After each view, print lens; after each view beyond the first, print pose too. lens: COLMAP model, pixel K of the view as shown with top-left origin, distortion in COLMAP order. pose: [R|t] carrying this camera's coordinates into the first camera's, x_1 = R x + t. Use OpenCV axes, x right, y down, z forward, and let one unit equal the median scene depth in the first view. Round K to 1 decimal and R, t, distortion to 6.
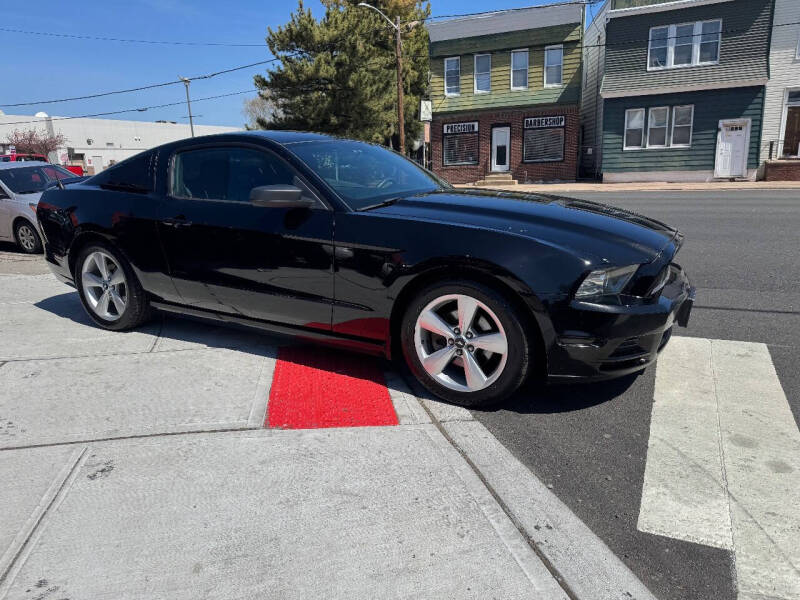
lens RADIAL K [[567.2, 0, 400.0], [0, 567.2, 300.0], [0, 0, 1]] dist [0.039291, -0.047823]
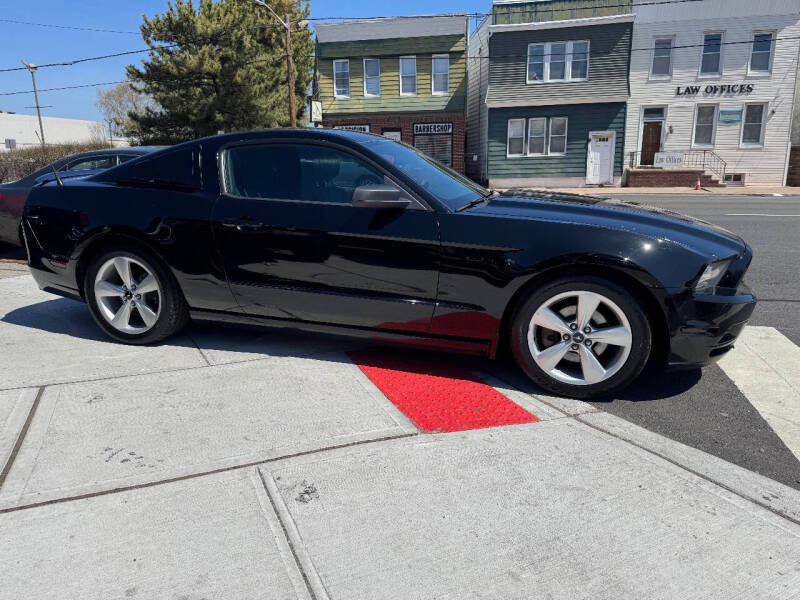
lens RADIAL K [[567.7, 0, 400.0], [0, 567.7, 300.0], [0, 0, 1]] dist [0.040426, -0.055525]
pose [[0.974040, -0.031842, 0.224127, -0.057576], [0.032798, 0.999462, -0.000543, -0.000499], [-0.223989, 0.007880, 0.974560, 0.007146]]
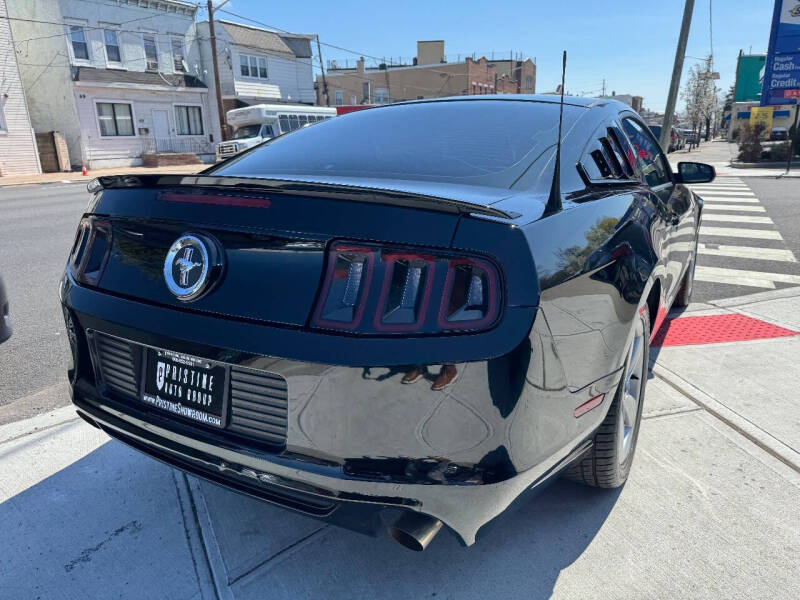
lens RADIAL K [[568.1, 0, 409.6], [0, 568.1, 298.5], [0, 0, 1]] dist [0.020191, -0.029504]
pose [[0.009788, -0.242047, 0.970215, -0.185556], [0.248167, 0.940494, 0.232128, -0.049663], [-0.968668, 0.238504, 0.069273, 0.214980]]
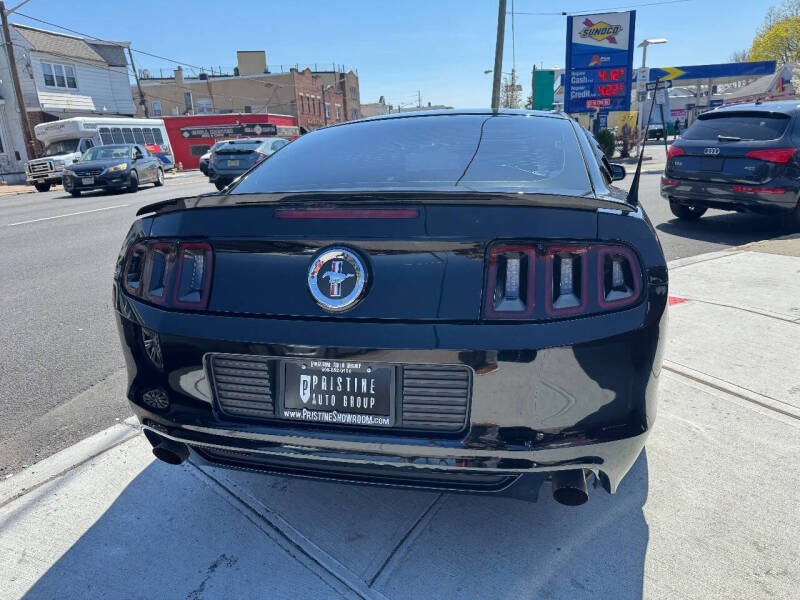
lens RADIAL K [[566.7, 0, 410.7], [0, 566.7, 288.5], [0, 0, 1]] dist [0.036161, -0.046066]
pose [[-0.280814, -0.198060, 0.939104, -0.188201], [0.269625, 0.922791, 0.275243, -0.059455], [-0.921111, 0.330498, -0.205731, 0.249370]]
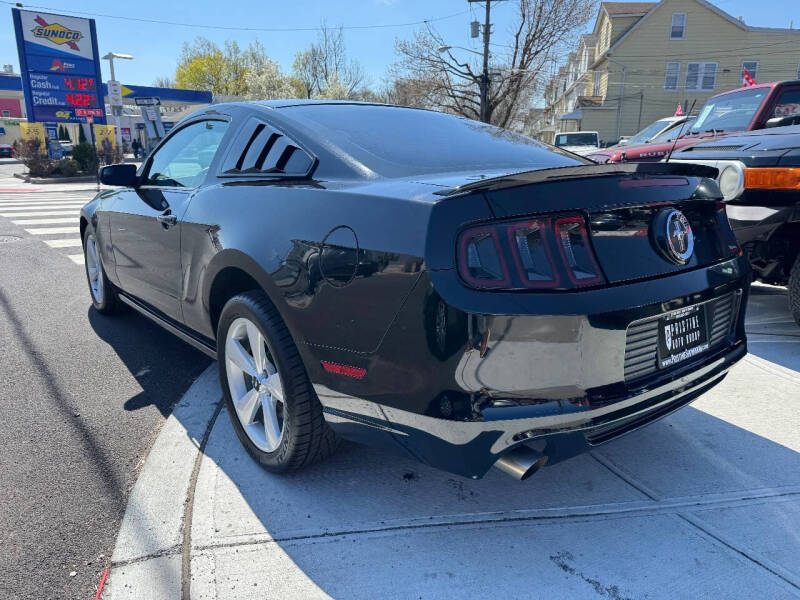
lens RADIAL K [[564.4, 0, 409.8], [0, 564.4, 294.4], [0, 0, 1]] dist [0.032880, -0.040297]
pose [[-0.926266, -0.071562, 0.370013, -0.117052], [0.103404, 0.895868, 0.432121, -0.075381], [-0.362407, 0.438520, -0.822412, 0.325907]]
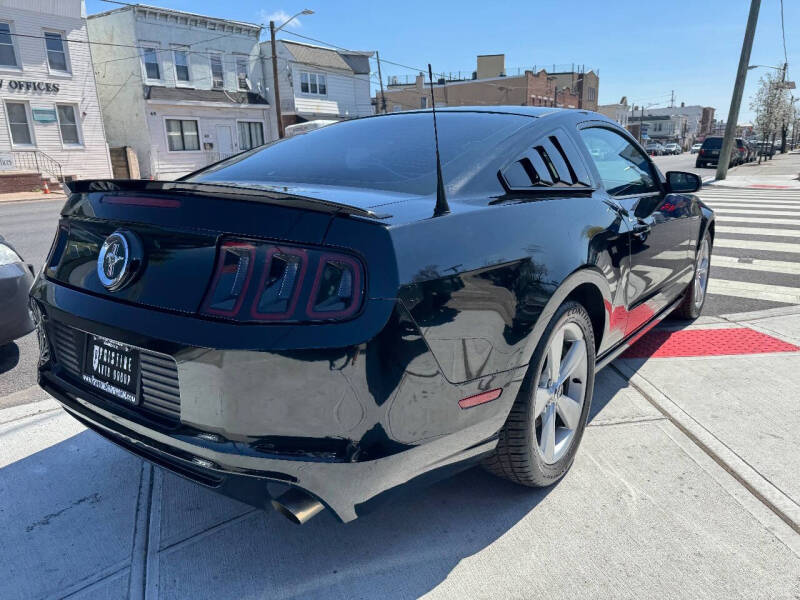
lens RADIAL K [[566.0, 0, 410.2], [0, 566.0, 301.9], [0, 0, 1]] dist [0.024454, -0.031030]
pose [[0.112010, -0.225080, 0.967881, -0.189461], [0.248046, 0.949510, 0.192102, -0.043825], [-0.962251, 0.218562, 0.162185, 0.195986]]
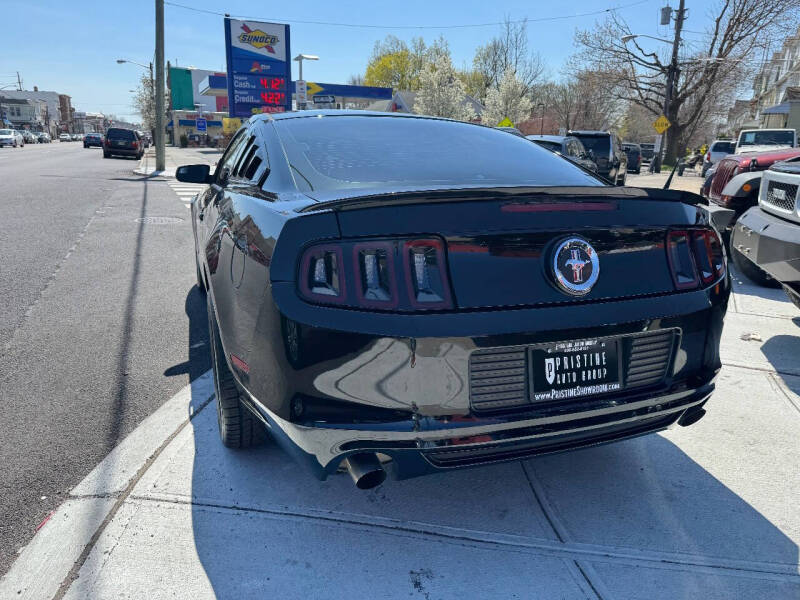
lens RADIAL K [[564.4, 0, 409.8], [0, 564.4, 294.4], [0, 0, 1]] dist [0.032880, -0.040297]
pose [[-0.773659, -0.152715, 0.614923, -0.151383], [0.143851, 0.902838, 0.405203, -0.074244], [-0.617056, 0.401947, -0.676521, 0.308589]]
